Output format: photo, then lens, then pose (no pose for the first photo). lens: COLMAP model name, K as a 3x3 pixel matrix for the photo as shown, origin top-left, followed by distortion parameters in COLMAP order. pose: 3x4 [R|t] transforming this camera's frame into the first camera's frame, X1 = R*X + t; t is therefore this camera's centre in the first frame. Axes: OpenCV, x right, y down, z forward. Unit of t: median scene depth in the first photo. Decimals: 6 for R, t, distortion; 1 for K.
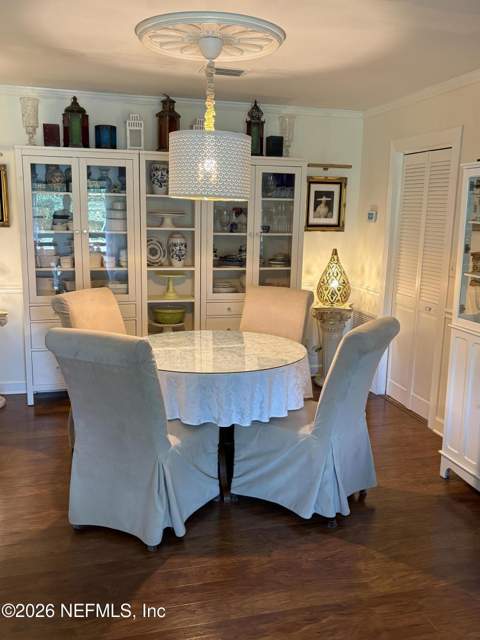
lens RADIAL K [[611.6, 0, 241.2], [0, 611.6, 332.0], [0, 0, 1]] dist [0.043771, -0.026191]
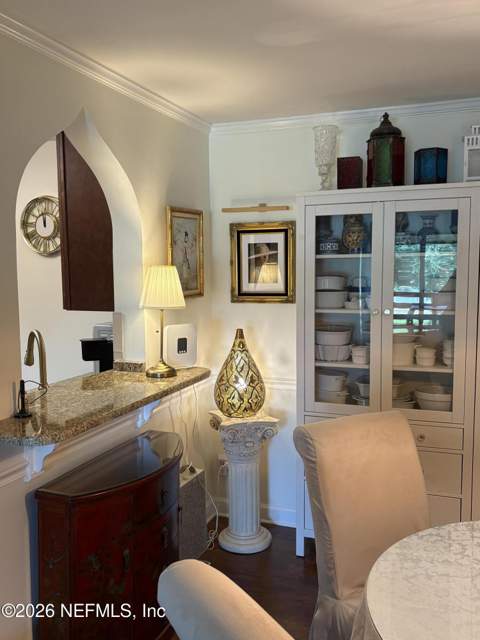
lens RADIAL K [[611.6, 0, 241.2], [0, 611.6, 332.0], [0, 0, 1]] dist [0.043771, -0.026191]
pose [[0.821515, 0.036033, -0.569048, -0.009691], [-0.085468, 0.994508, -0.060415, -0.089028], [0.563745, 0.098267, 0.820082, 0.378157]]
